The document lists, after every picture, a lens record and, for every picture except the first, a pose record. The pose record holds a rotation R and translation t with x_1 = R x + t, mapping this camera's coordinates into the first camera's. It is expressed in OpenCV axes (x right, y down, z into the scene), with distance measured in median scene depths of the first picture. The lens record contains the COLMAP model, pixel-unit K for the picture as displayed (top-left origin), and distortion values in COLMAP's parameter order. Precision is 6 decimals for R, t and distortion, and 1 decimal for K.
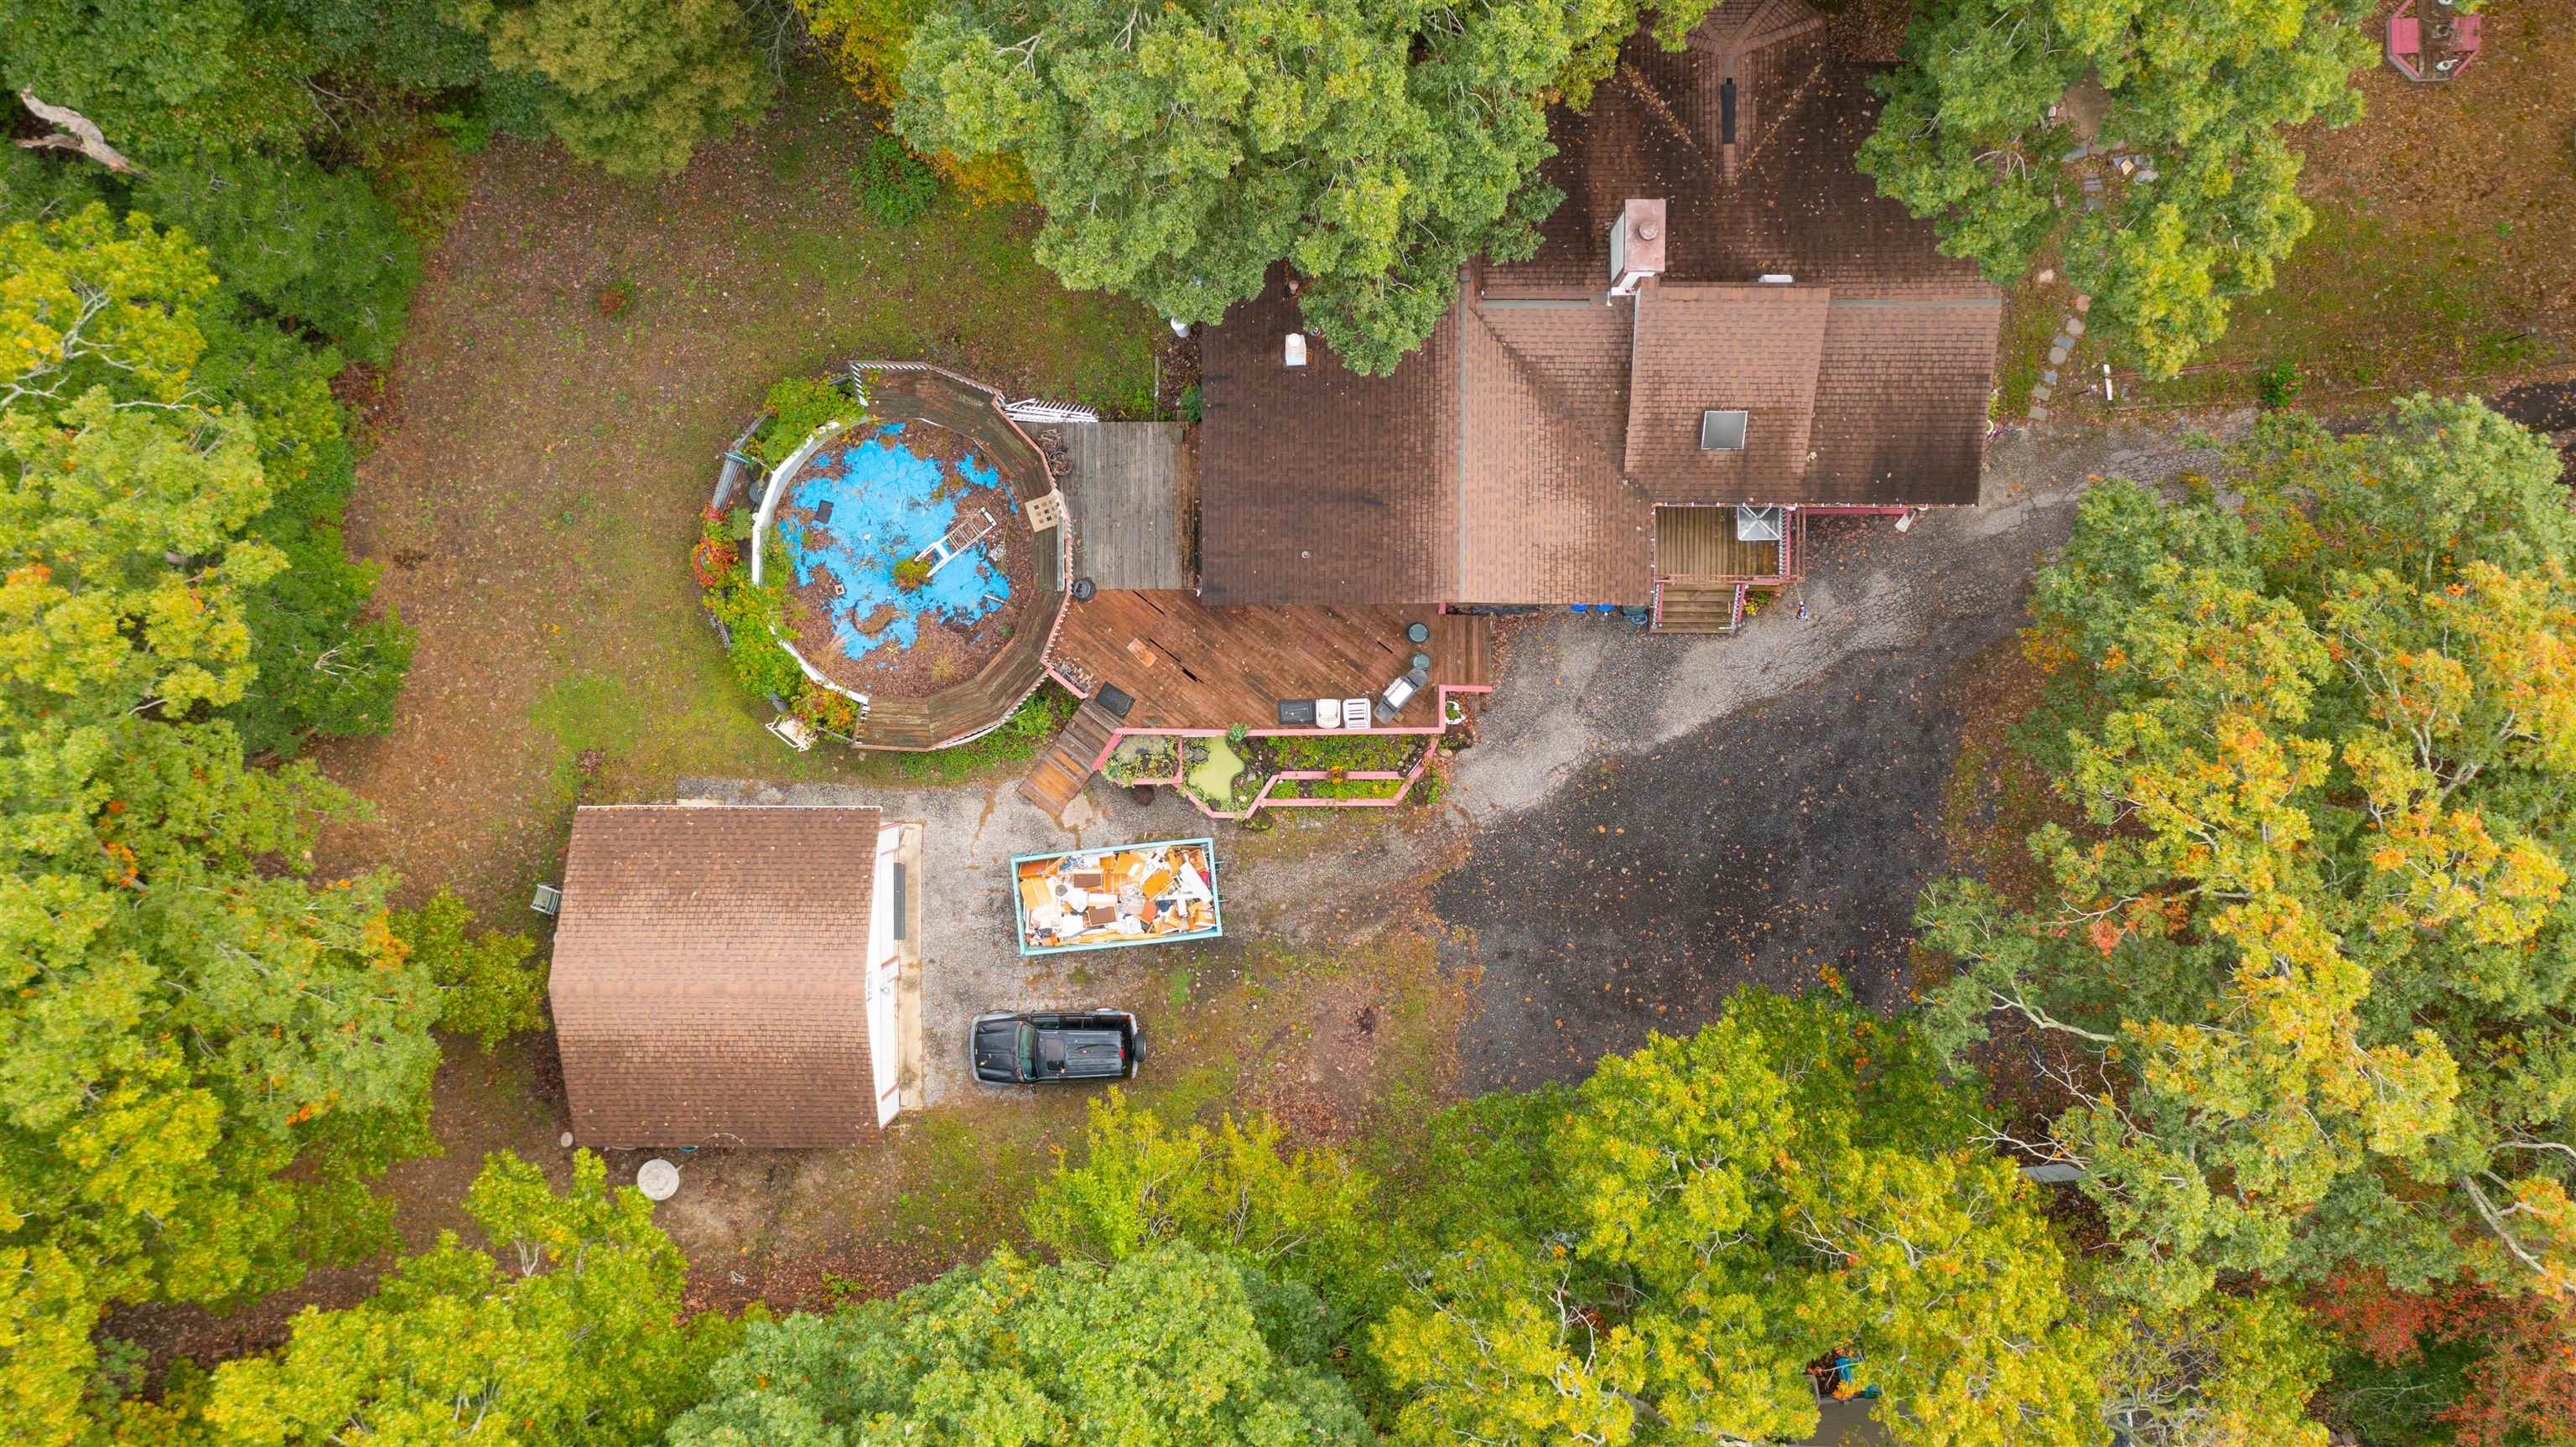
lens RADIAL K [[2027.9, 0, 1288.0], [0, 2027.9, 723.5], [0, 0, 1]] dist [-0.012386, 0.052464]
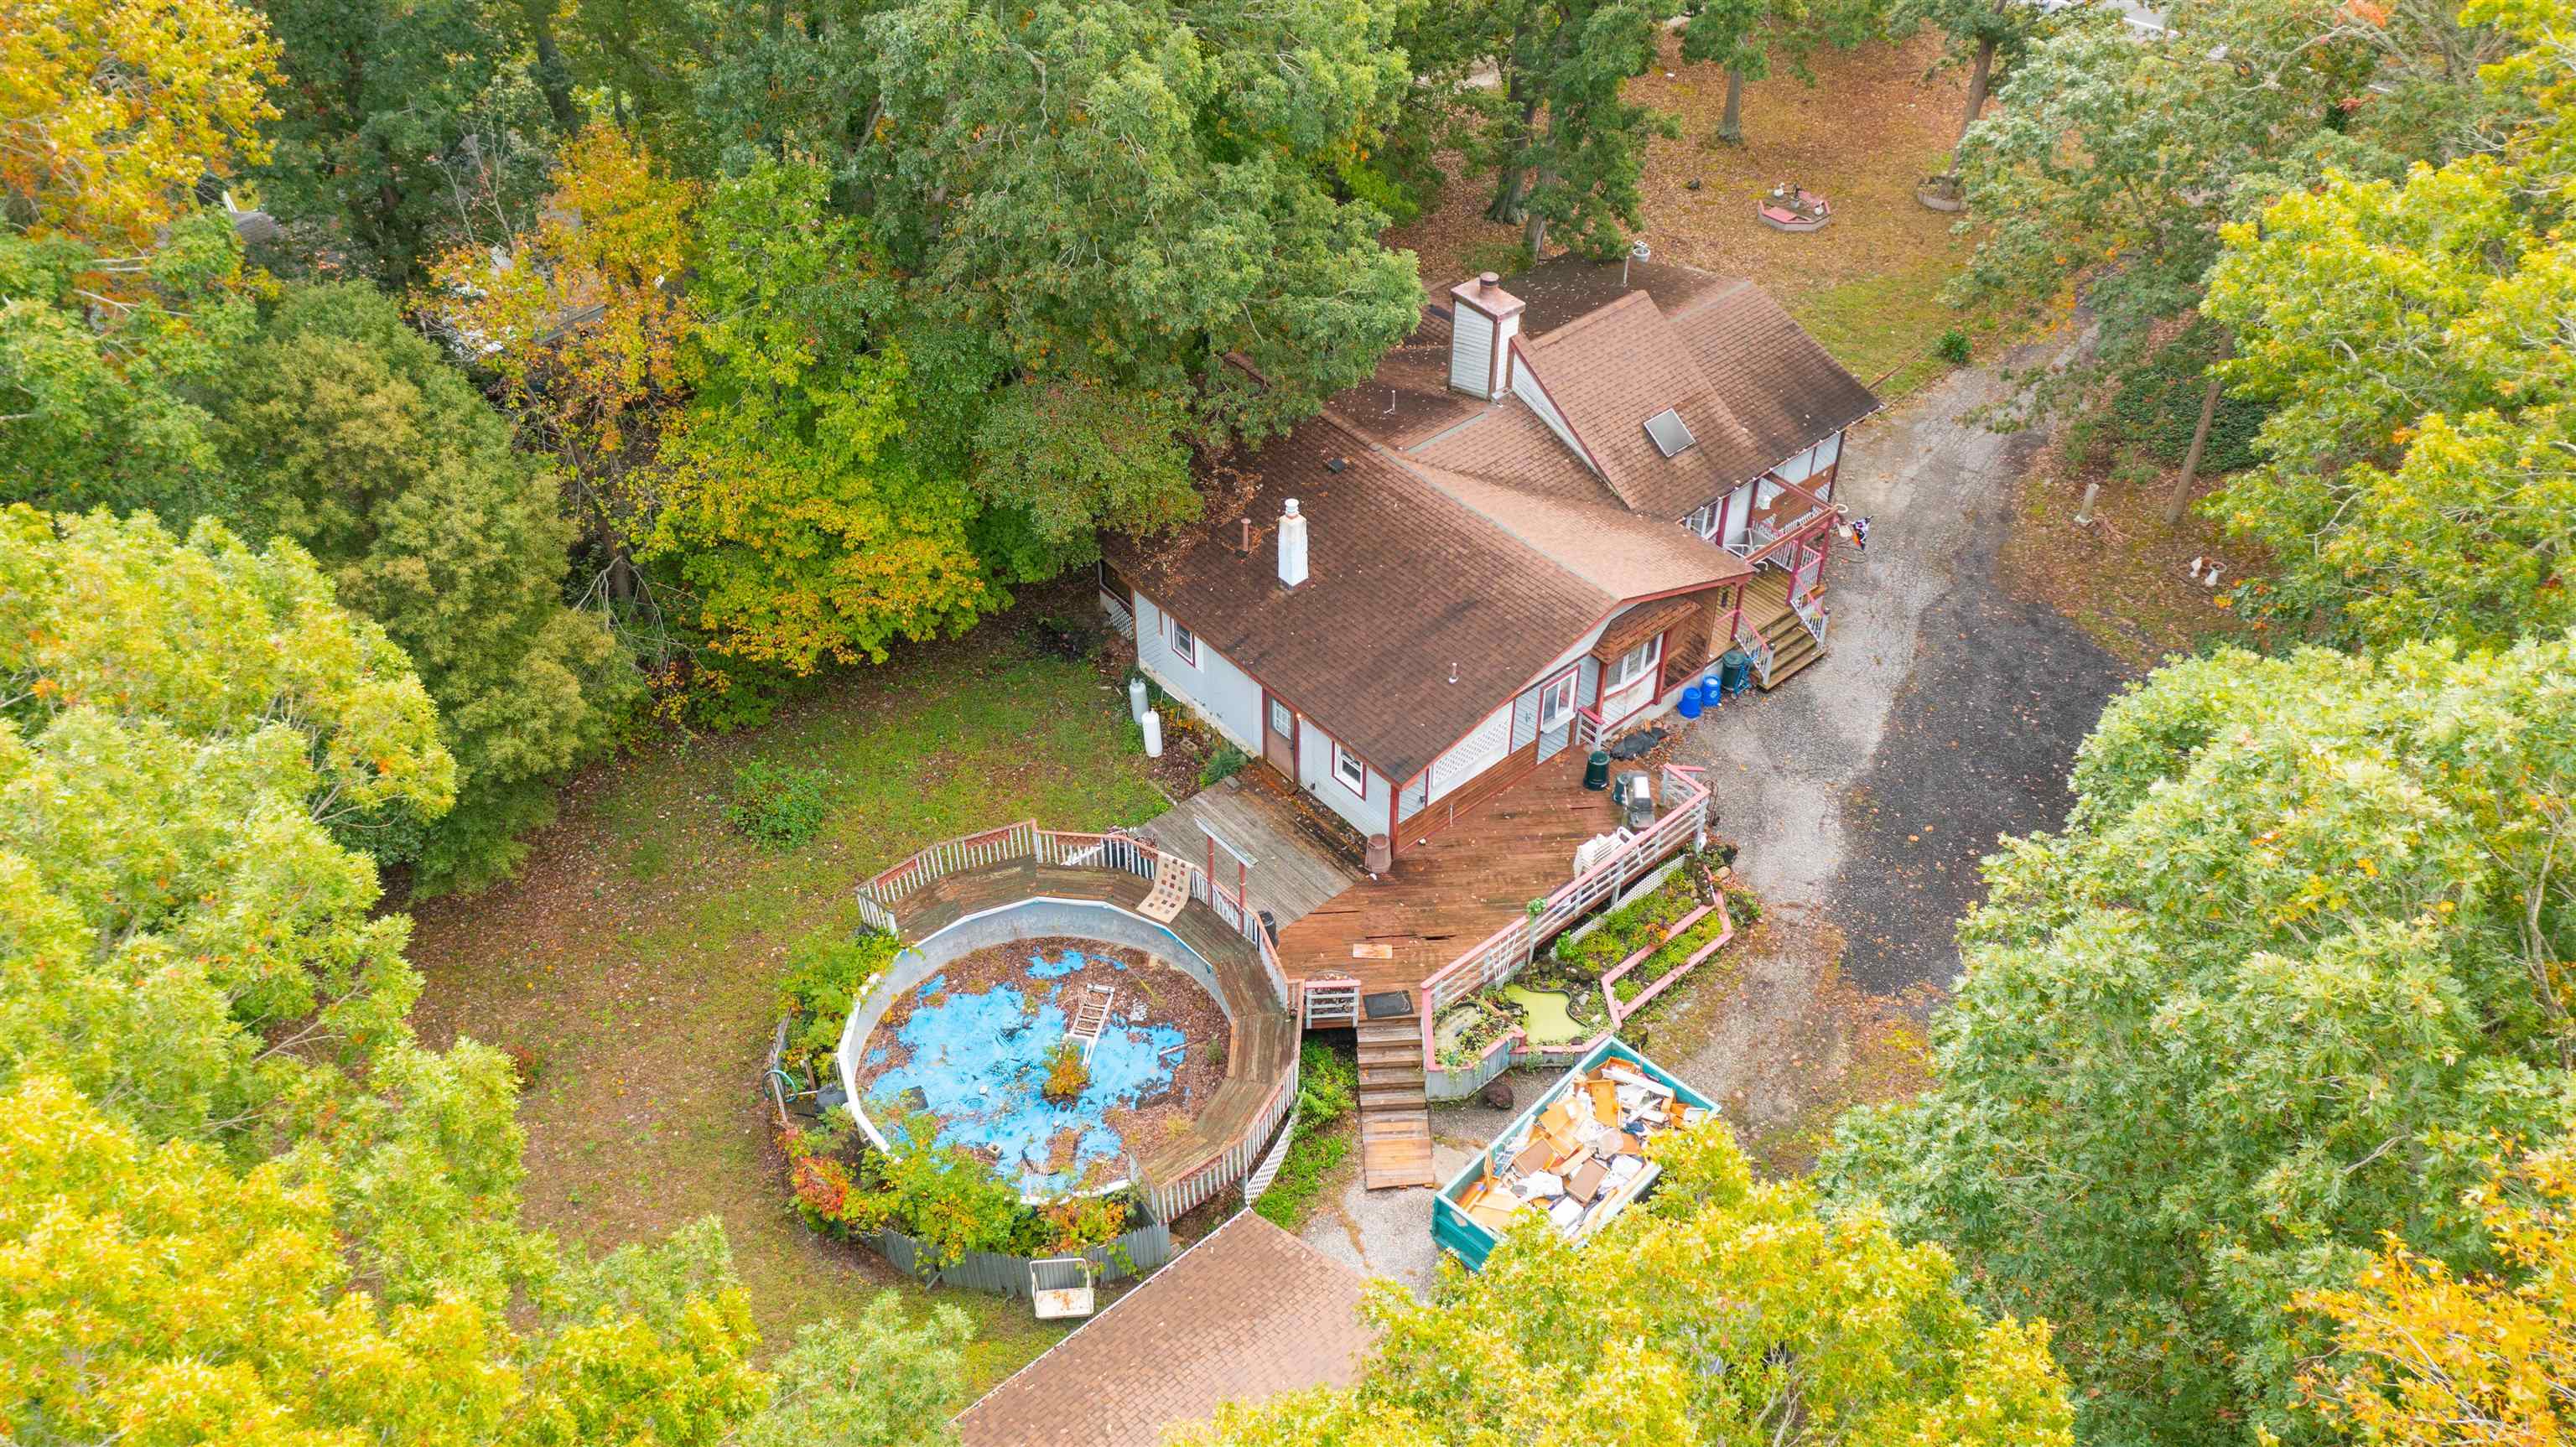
lens RADIAL K [[2027.9, 0, 1288.0], [0, 2027.9, 723.5], [0, 0, 1]] dist [-0.012386, 0.052464]
pose [[0.759222, -0.411891, 0.503912, -0.455147], [0.650789, 0.489335, -0.580539, 0.354988], [-0.007463, 0.768698, 0.639568, 0.437211]]
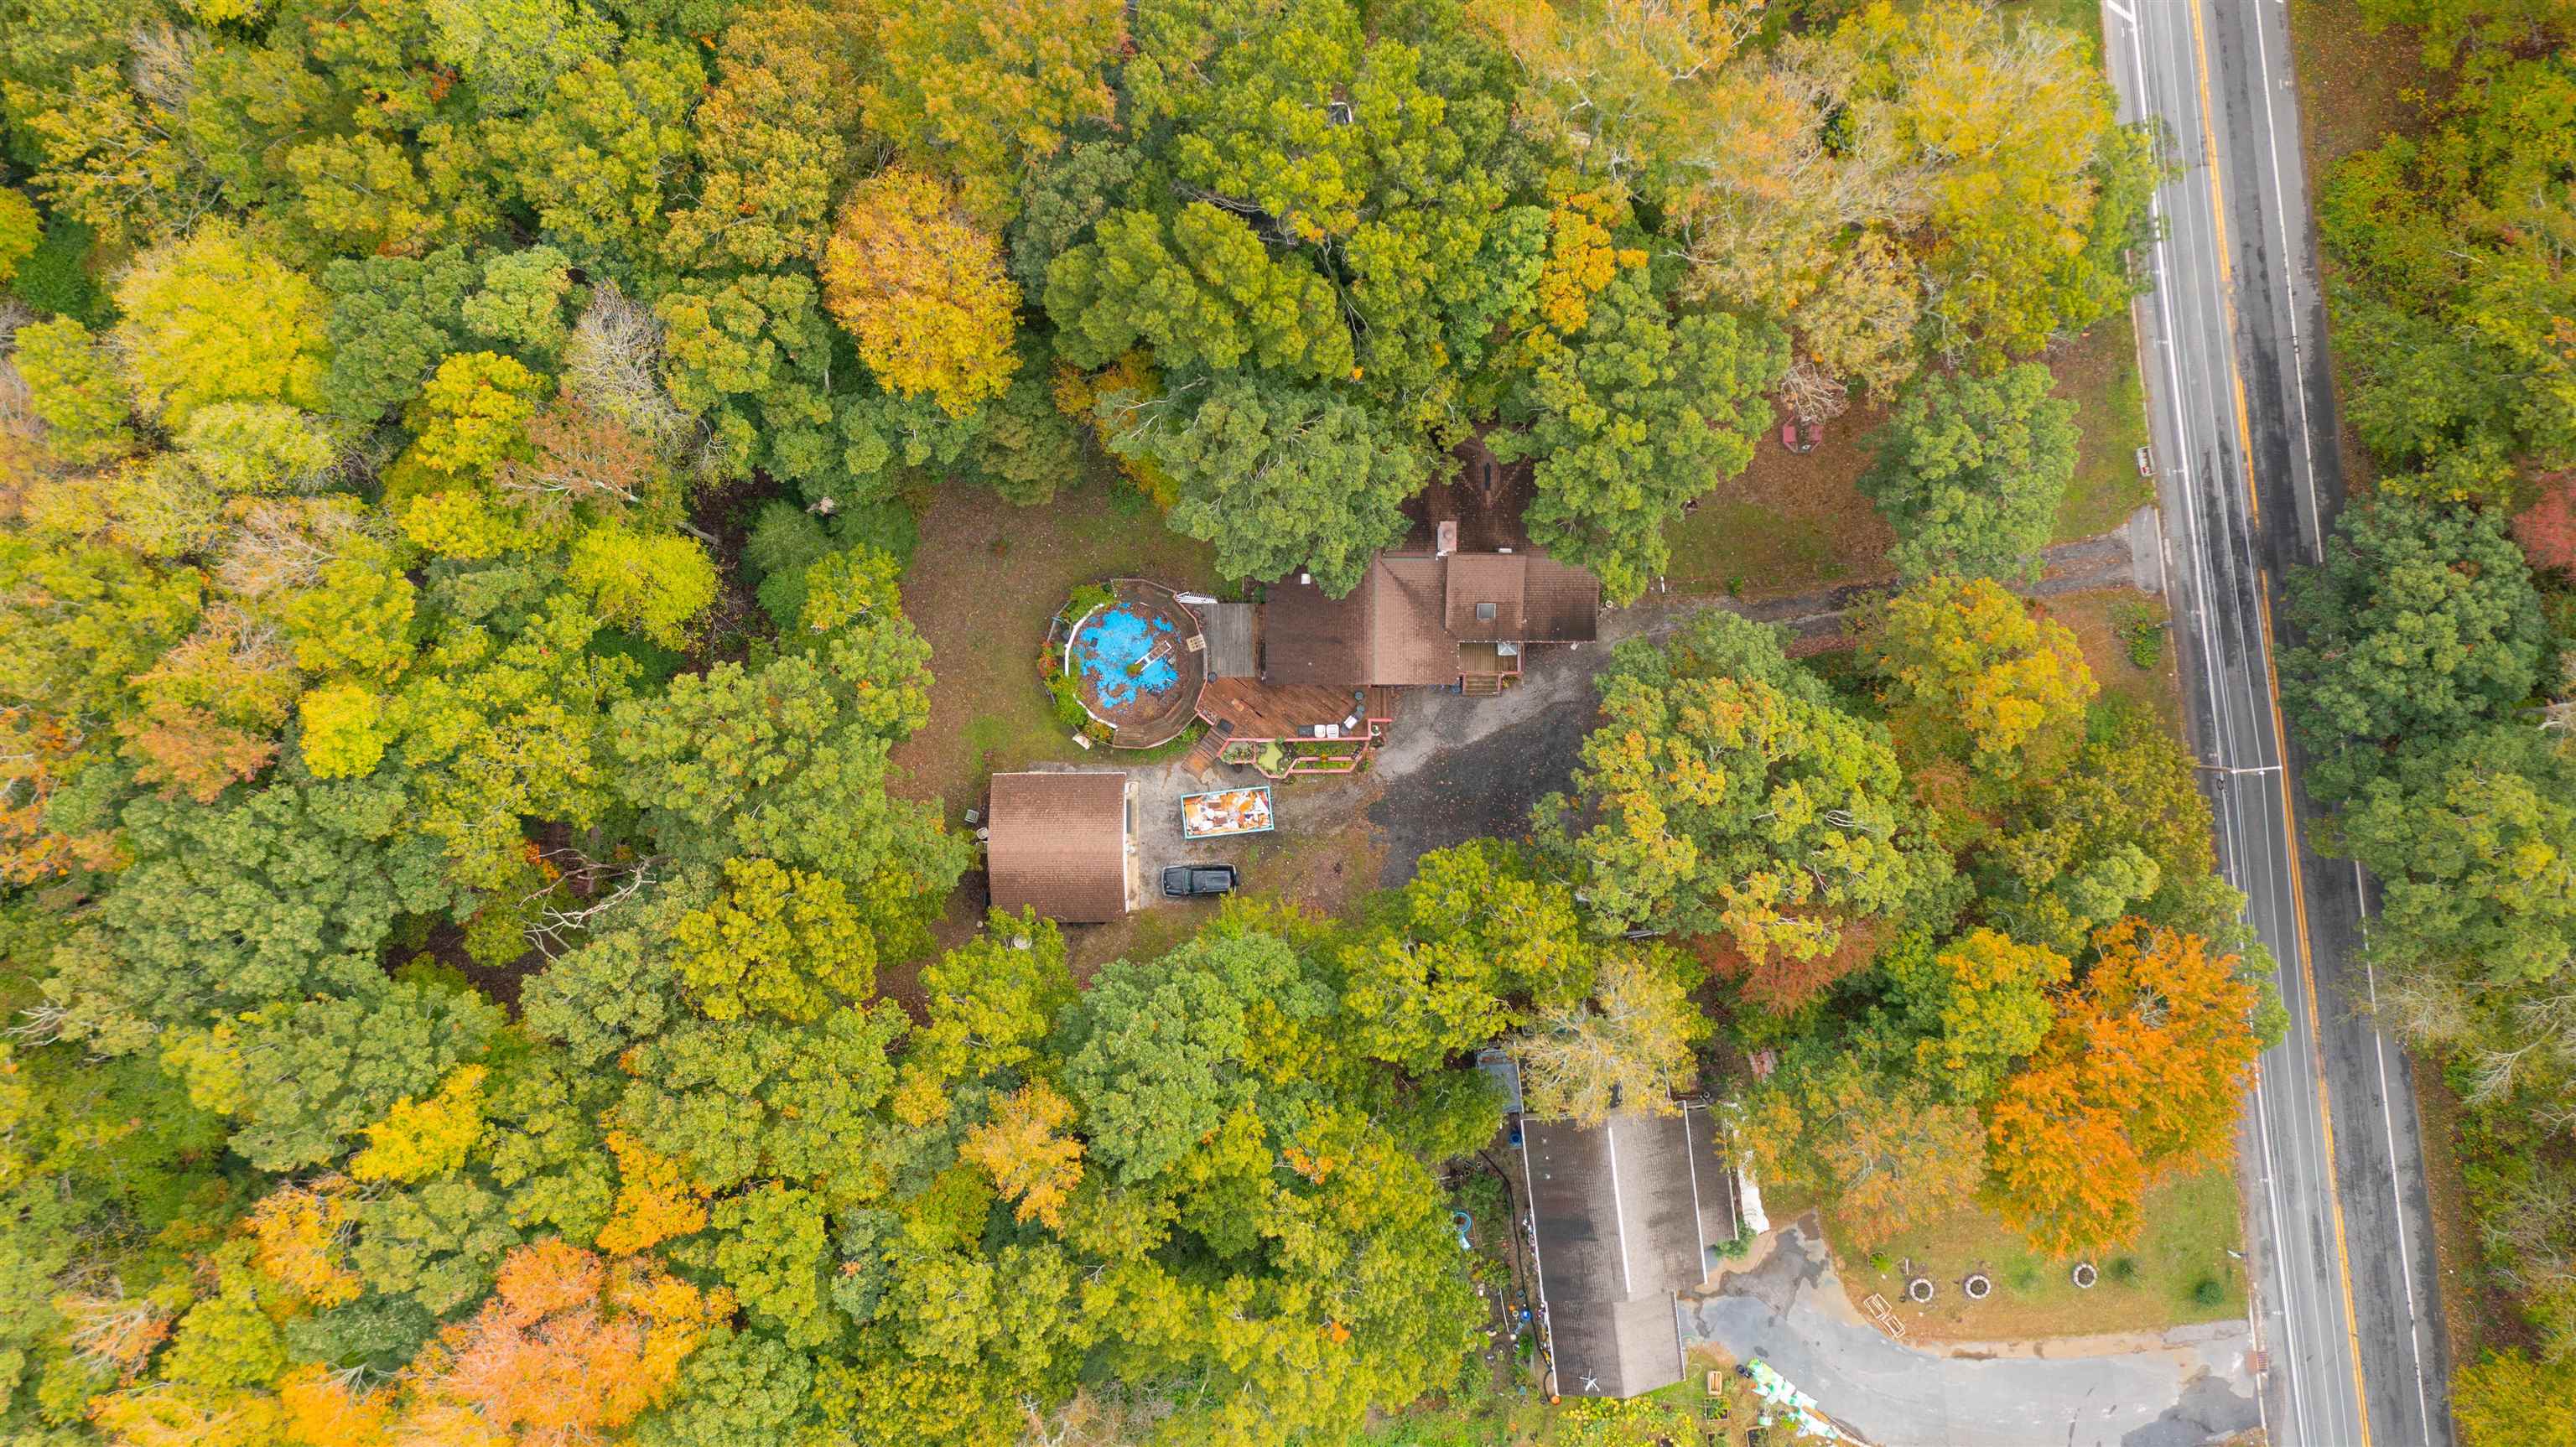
lens RADIAL K [[2027.9, 0, 1288.0], [0, 2027.9, 723.5], [0, 0, 1]] dist [-0.012386, 0.052464]
pose [[0.999968, -0.004446, 0.006692, -0.031333], [0.004528, 0.999915, -0.012247, 0.013845], [-0.006637, 0.012277, 0.999903, -1.275388]]
